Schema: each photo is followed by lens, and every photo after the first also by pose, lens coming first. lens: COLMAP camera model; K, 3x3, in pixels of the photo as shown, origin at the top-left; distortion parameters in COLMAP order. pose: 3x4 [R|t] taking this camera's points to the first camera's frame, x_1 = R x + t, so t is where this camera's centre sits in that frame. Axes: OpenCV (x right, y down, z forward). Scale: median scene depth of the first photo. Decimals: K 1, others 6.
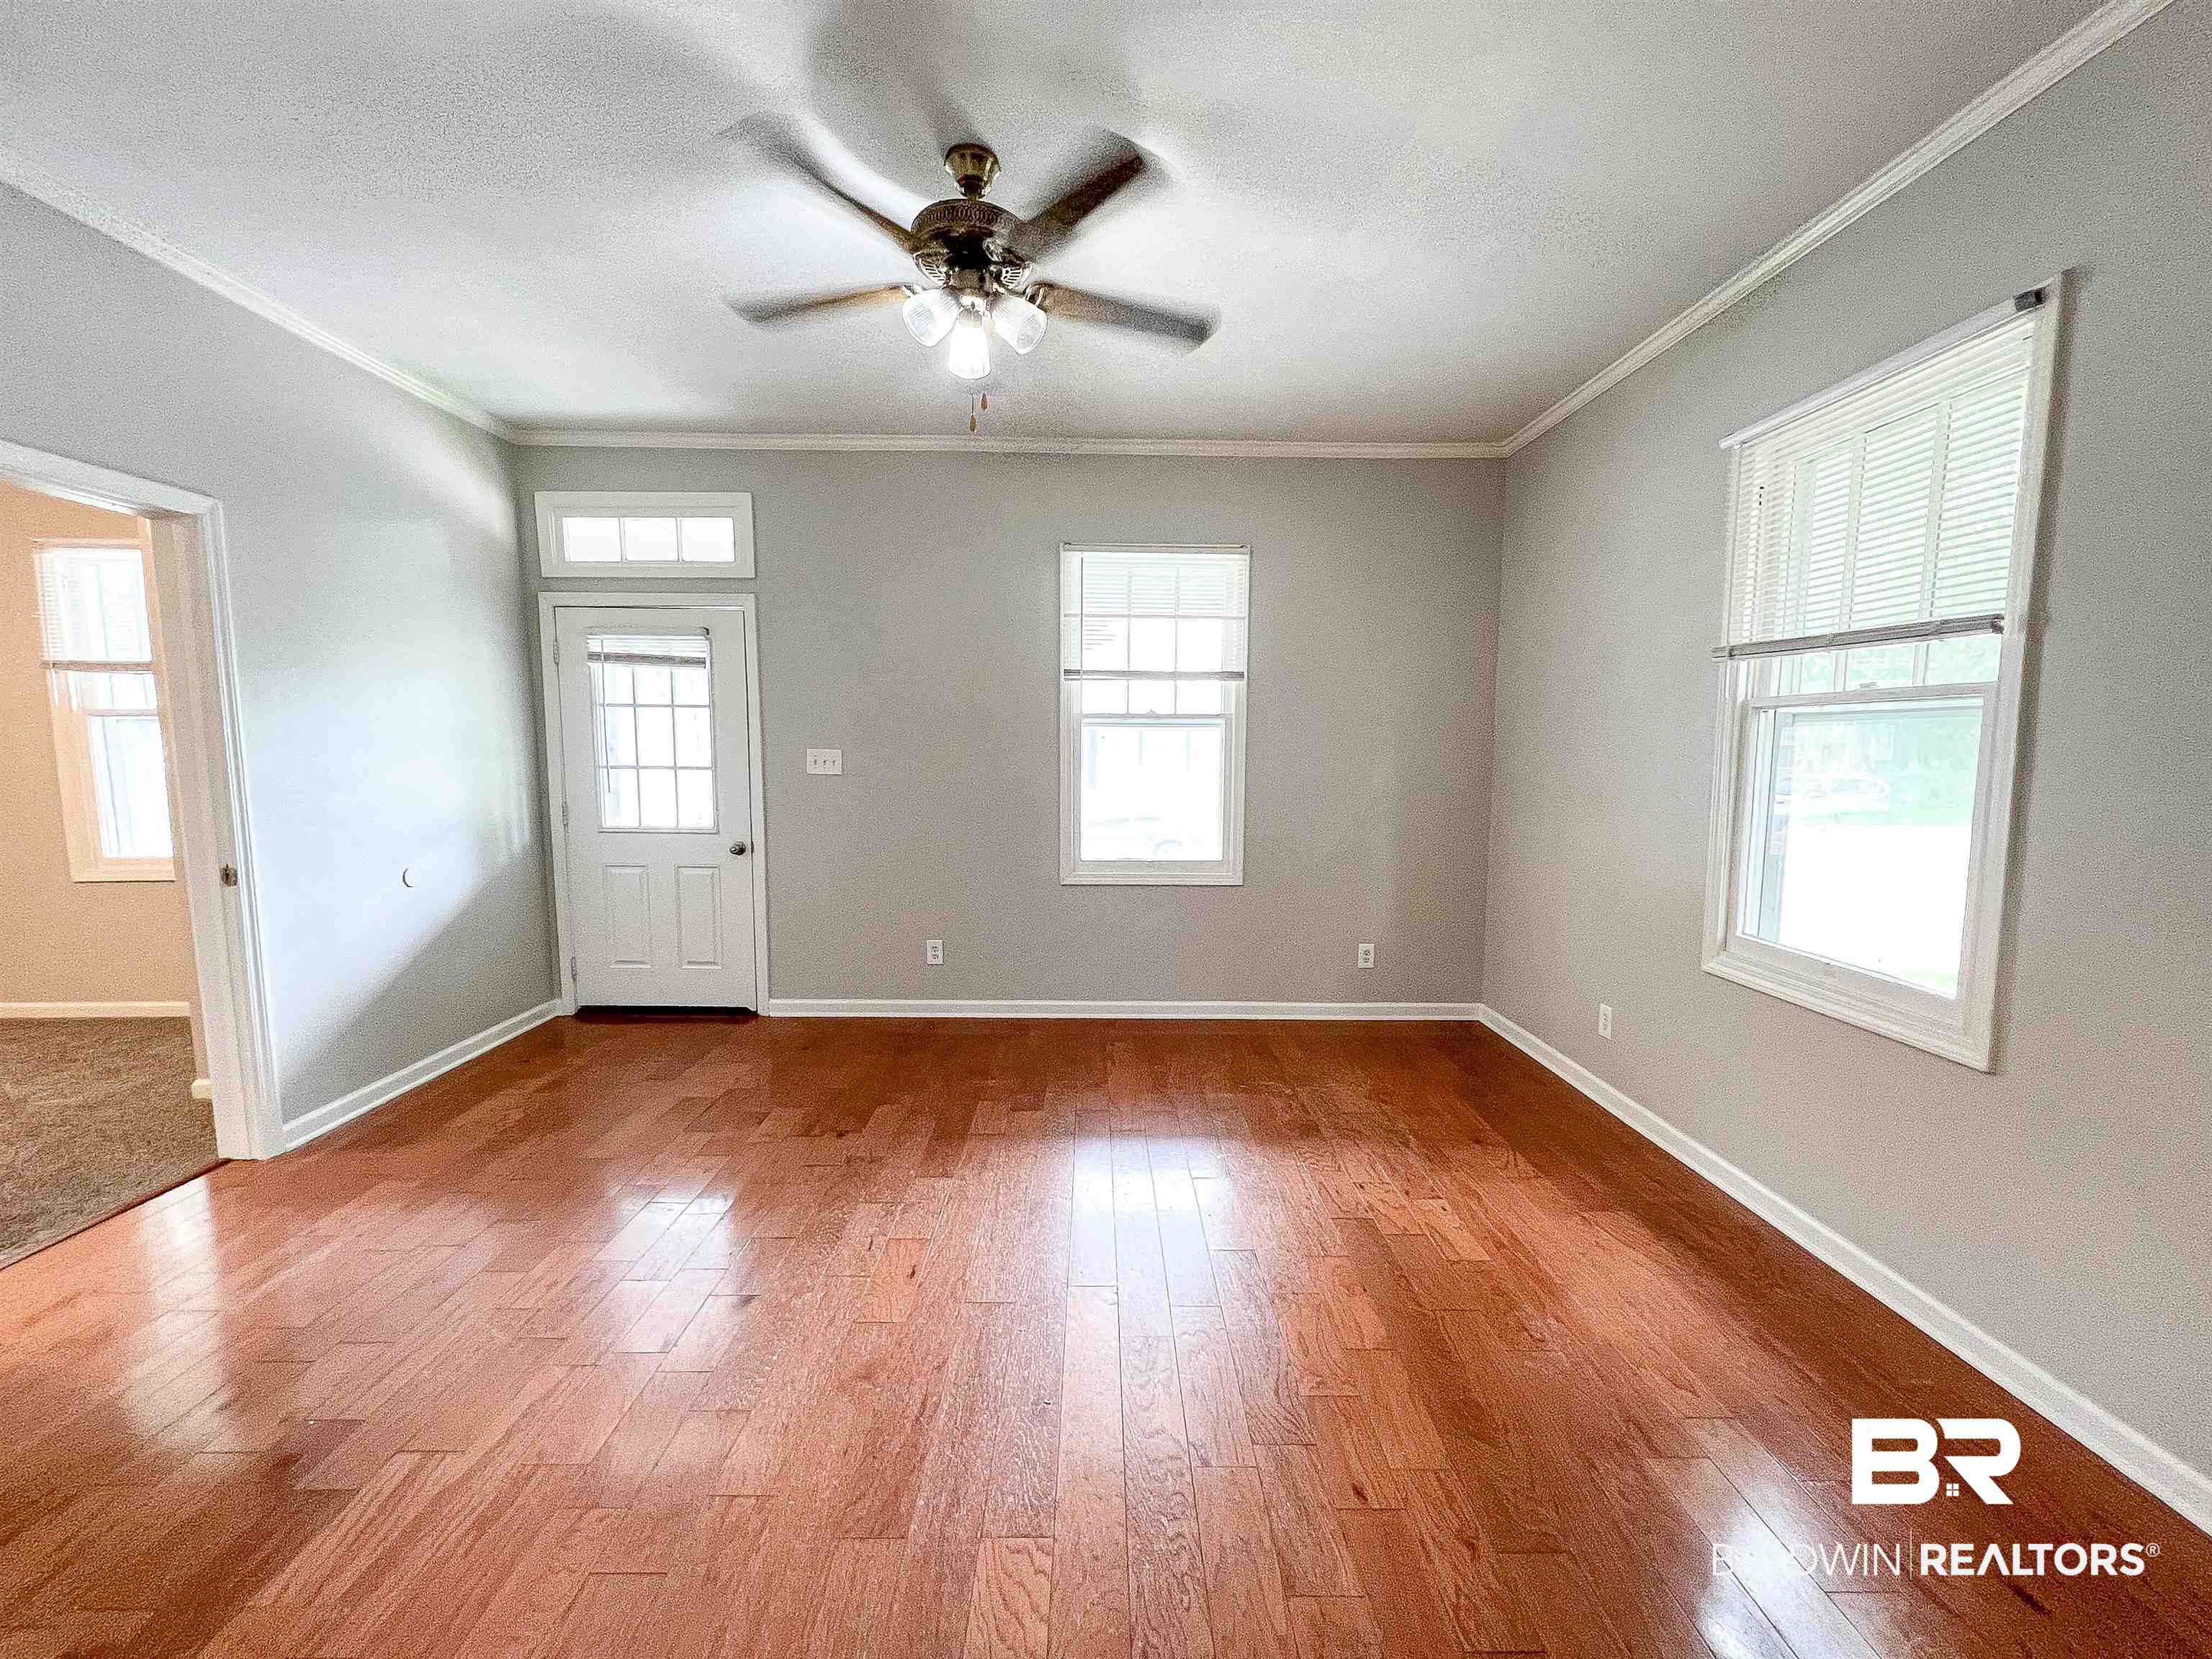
lens RADIAL K [[883.6, 0, 1105.3], [0, 883.6, 831.1], [0, 0, 1]] dist [0.001143, 0.000542]
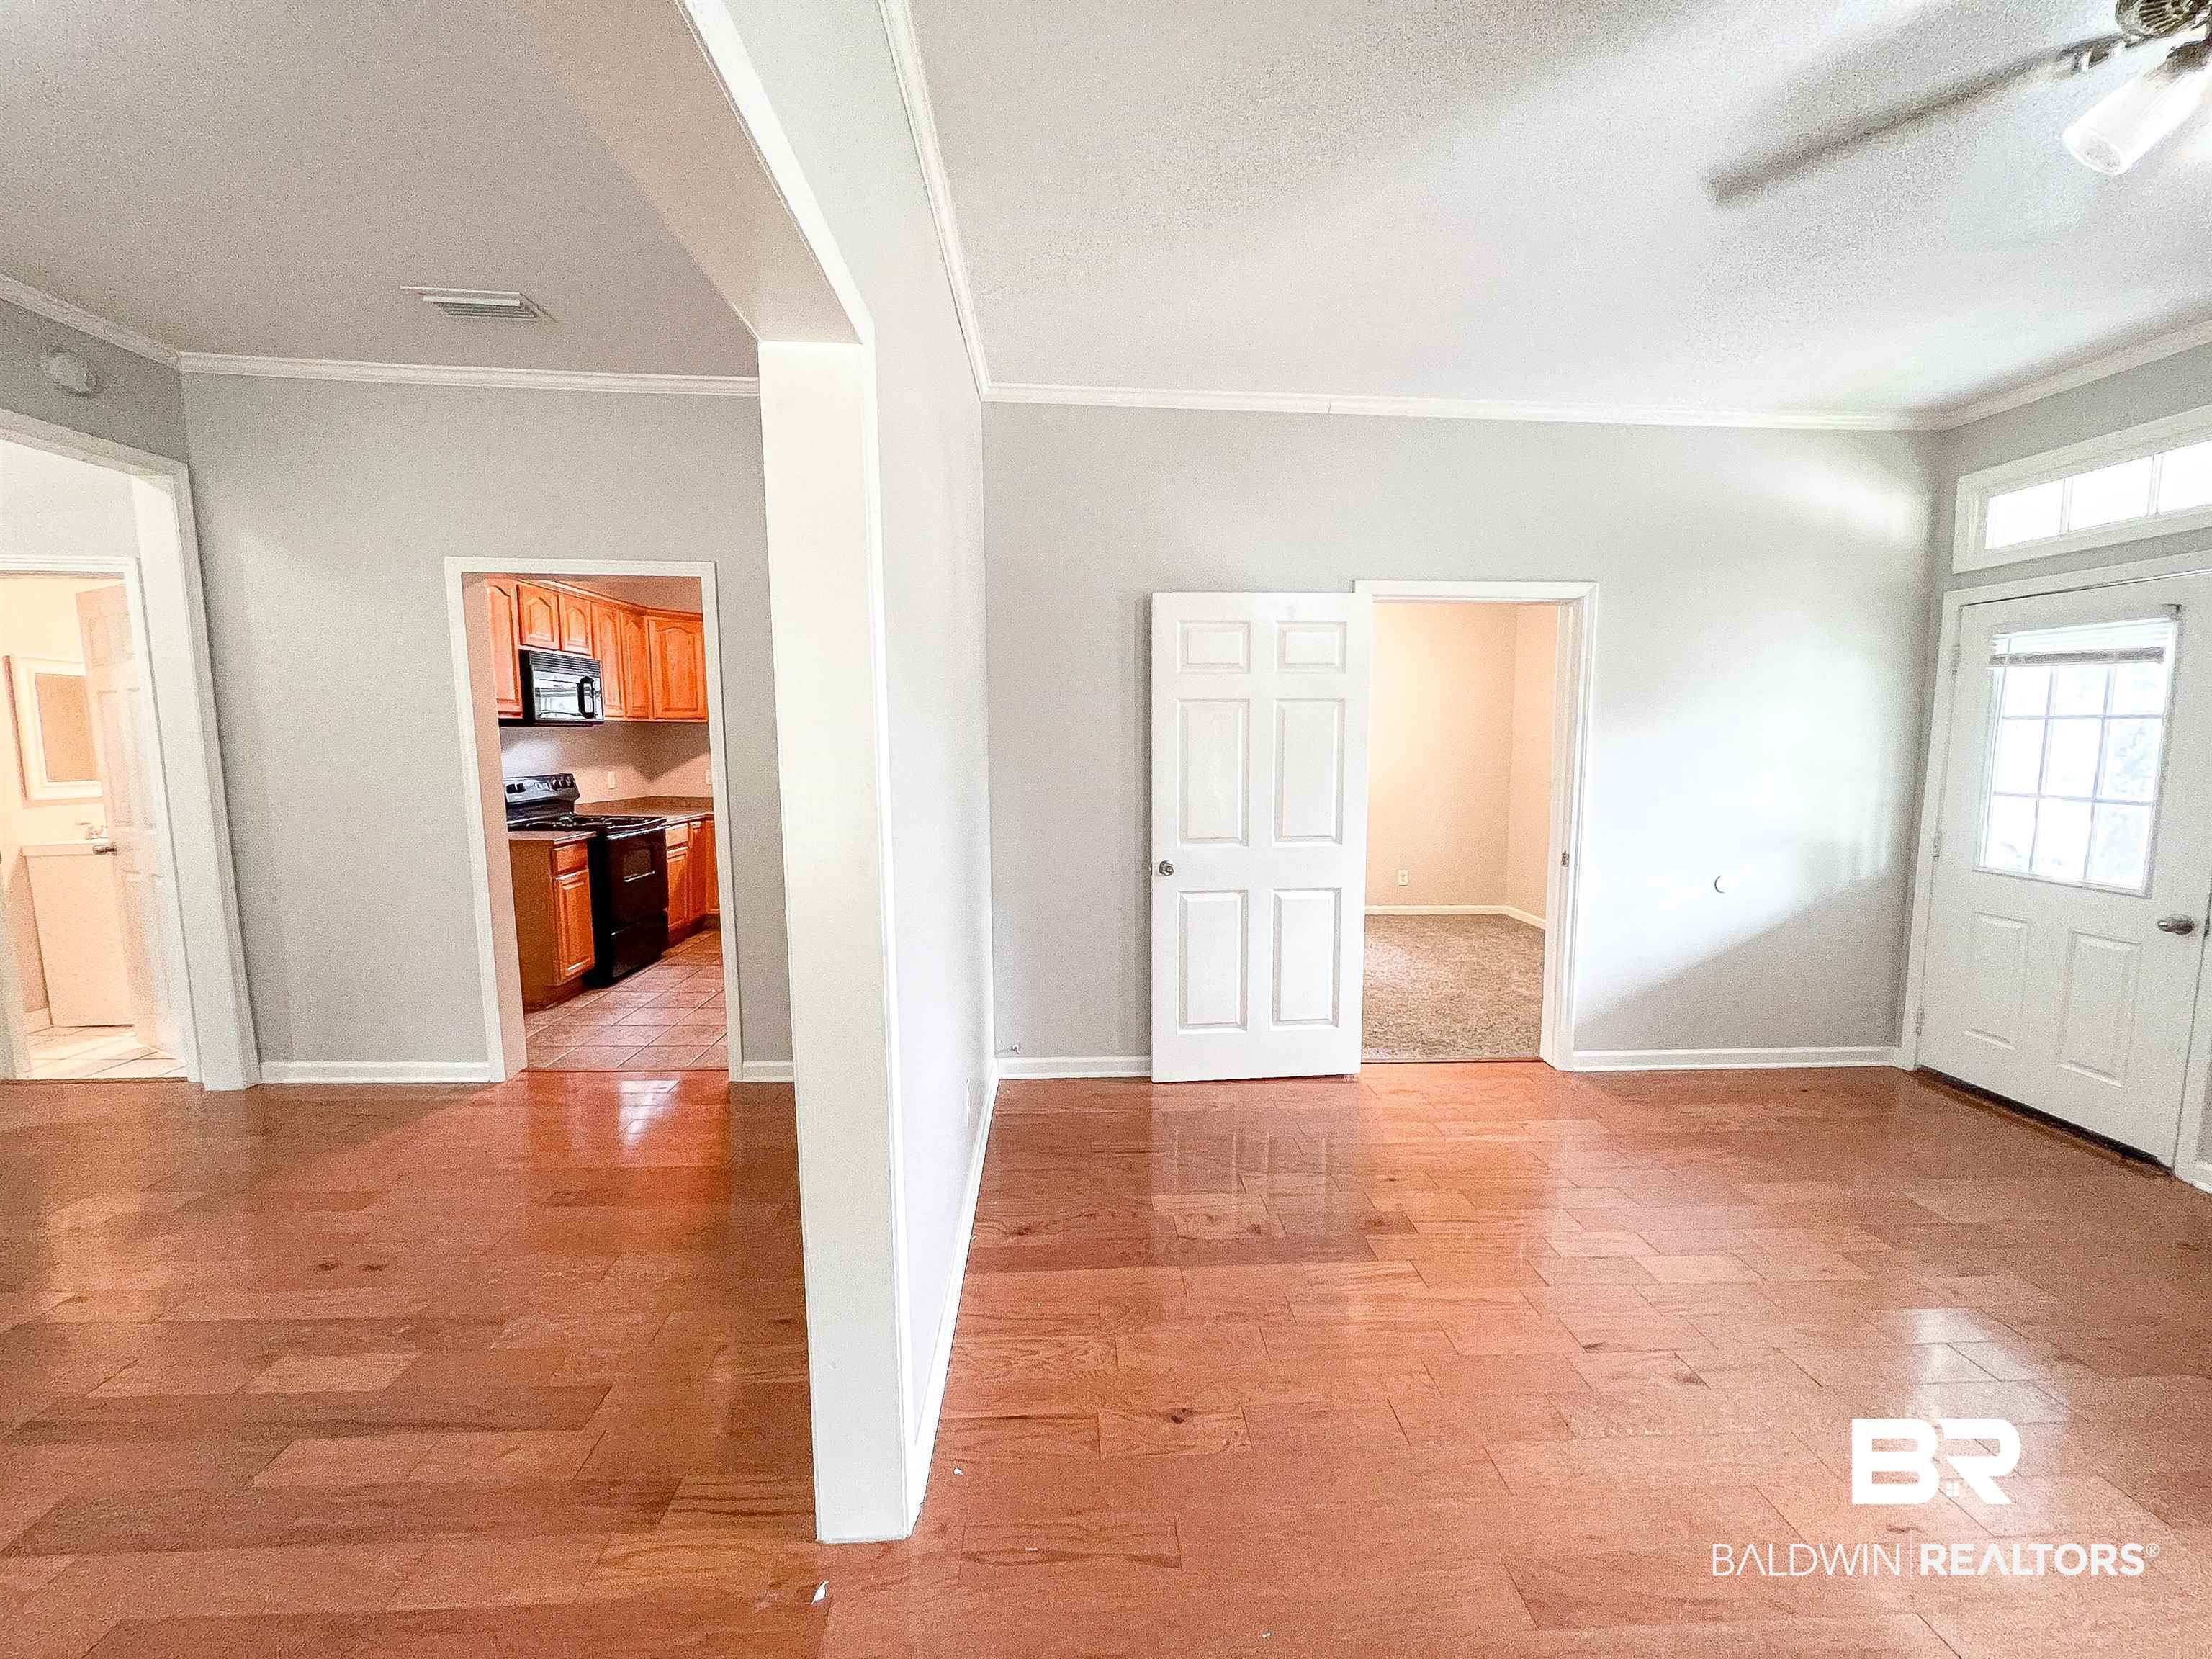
lens RADIAL K [[883.6, 0, 1113.3], [0, 883.6, 832.0], [0, 0, 1]] dist [0.001143, 0.000542]
pose [[0.052469, 0.103604, -0.993234, 0.216322], [-0.101747, 0.989982, 0.097890, -0.035110], [0.993426, 0.095922, 0.062484, 0.142179]]
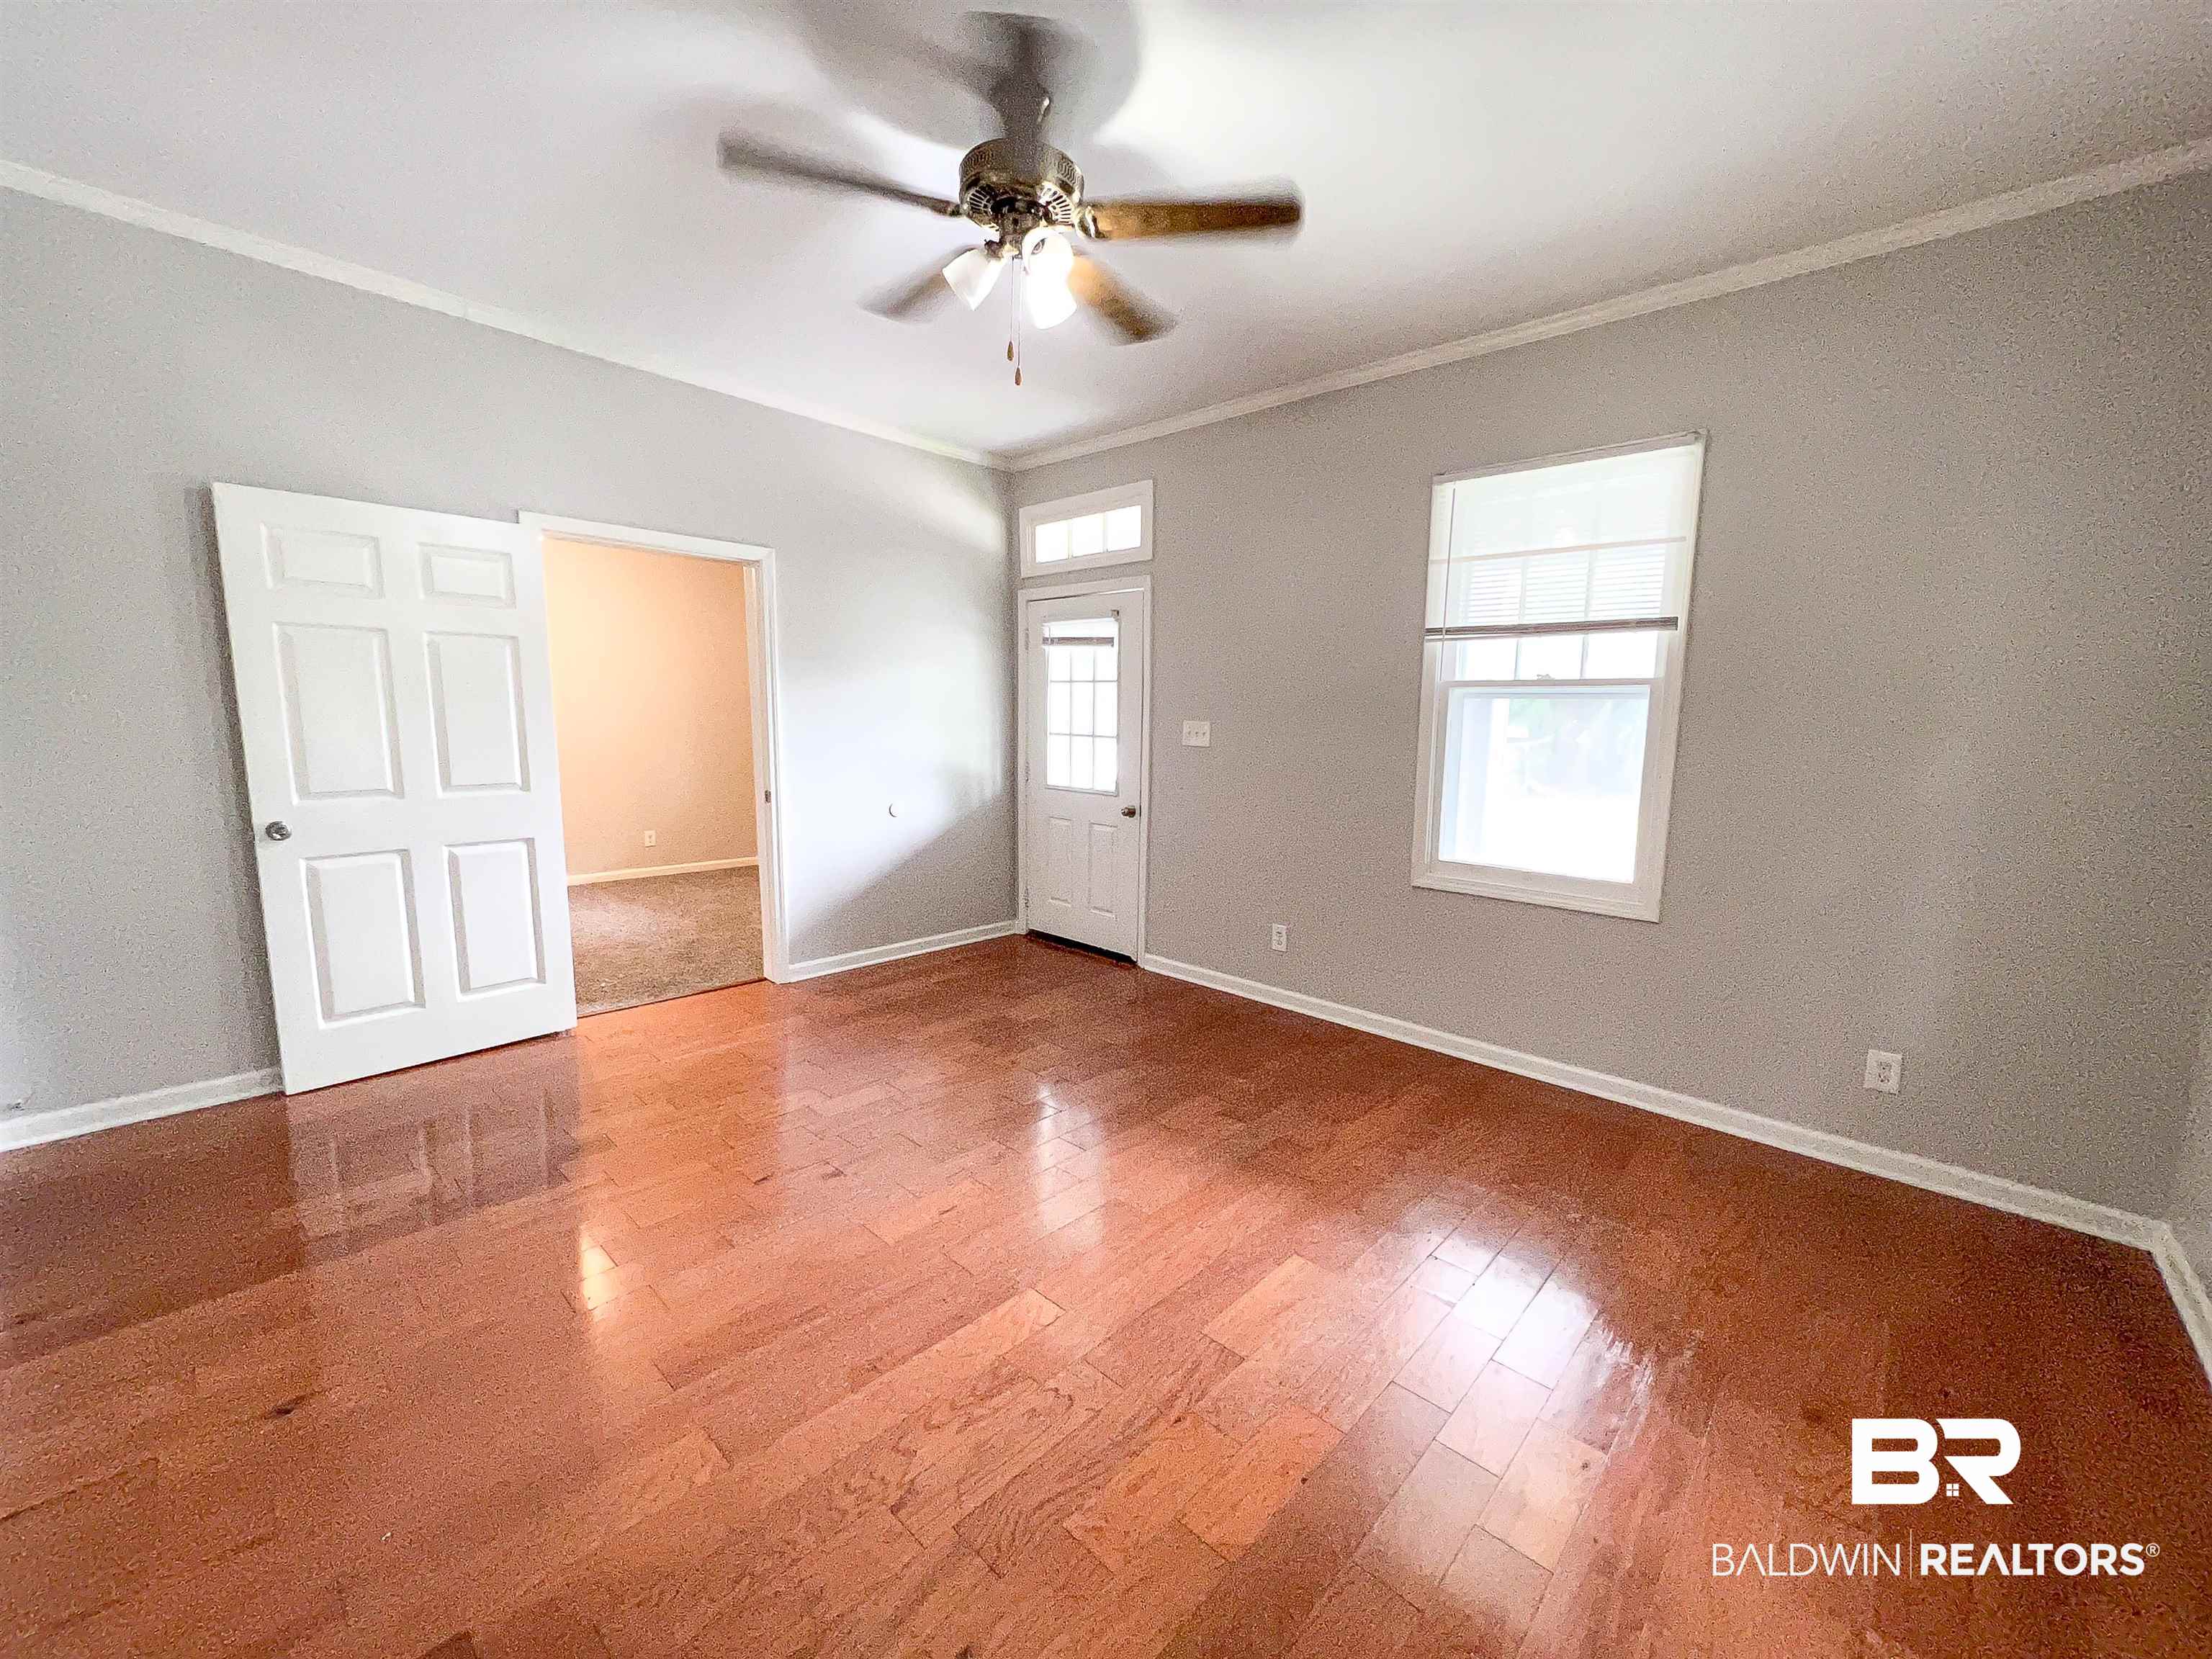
lens RADIAL K [[883.6, 0, 1105.2], [0, 883.6, 831.9], [0, 0, 1]] dist [0.001143, 0.000542]
pose [[0.724833, 0.099289, -0.681732, 0.319610], [-0.082750, 0.994943, 0.056925, -0.014917], [0.683937, 0.015152, 0.729384, 0.187487]]
